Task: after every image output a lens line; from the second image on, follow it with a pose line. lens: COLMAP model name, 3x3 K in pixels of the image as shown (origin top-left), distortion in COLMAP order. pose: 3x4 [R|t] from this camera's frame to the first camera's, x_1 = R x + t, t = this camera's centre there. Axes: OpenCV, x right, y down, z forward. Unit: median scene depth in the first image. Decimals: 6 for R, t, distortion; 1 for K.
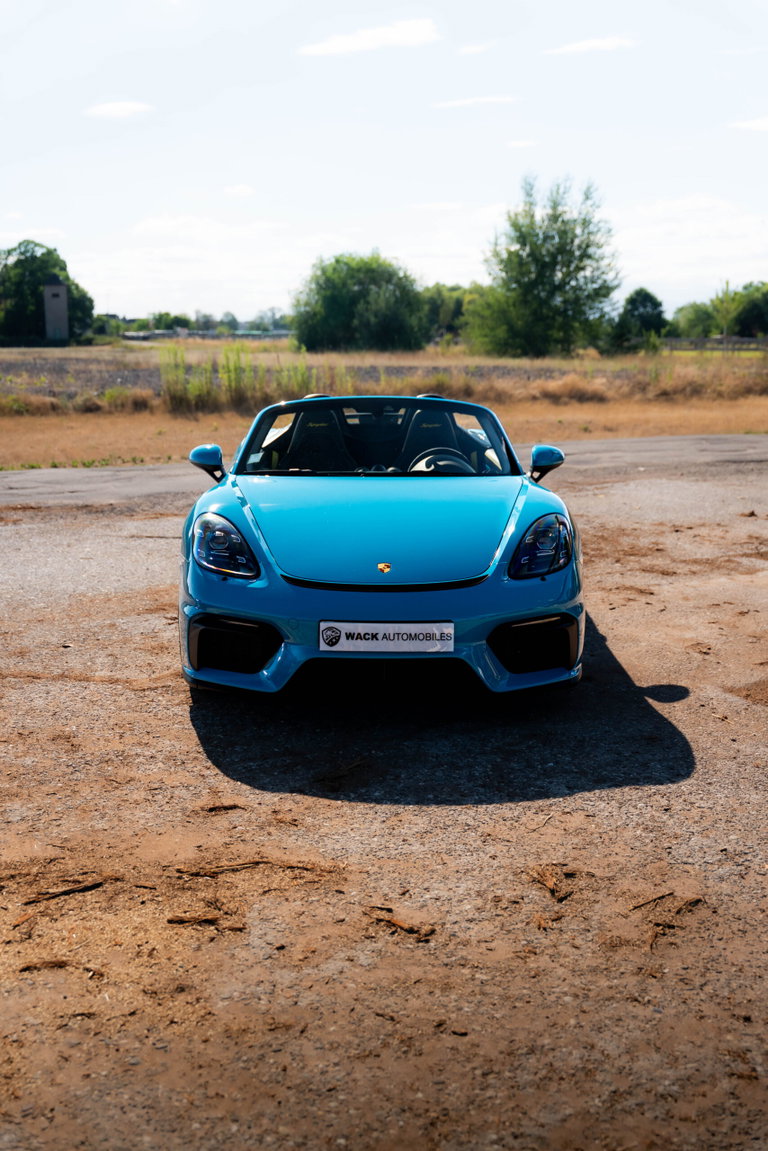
lens RADIAL K [[1280.8, 0, 390.6], [0, 1280.8, 566.8], [0, 0, 1]] dist [0.002815, 0.000000]
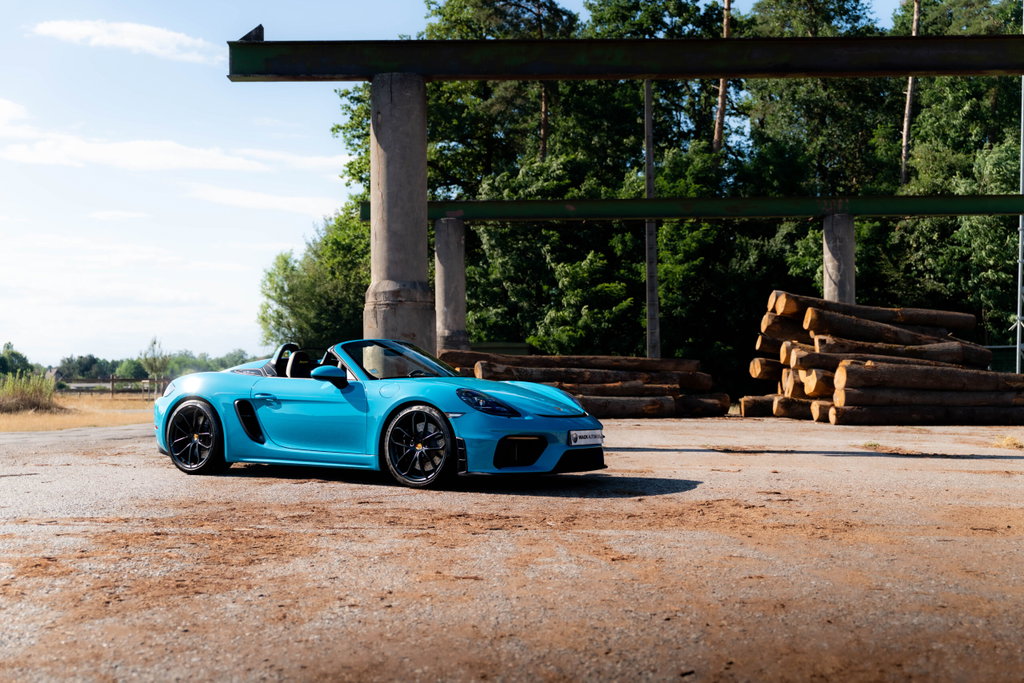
lens RADIAL K [[1139.5, 0, 504.2], [0, 1139.5, 337.8], [0, 0, 1]] dist [0.002815, 0.000000]
pose [[0.568742, 0.033682, 0.821826, -1.185999], [0.148037, 0.978653, -0.142558, 0.104148], [-0.809084, 0.202740, 0.551615, 0.051629]]
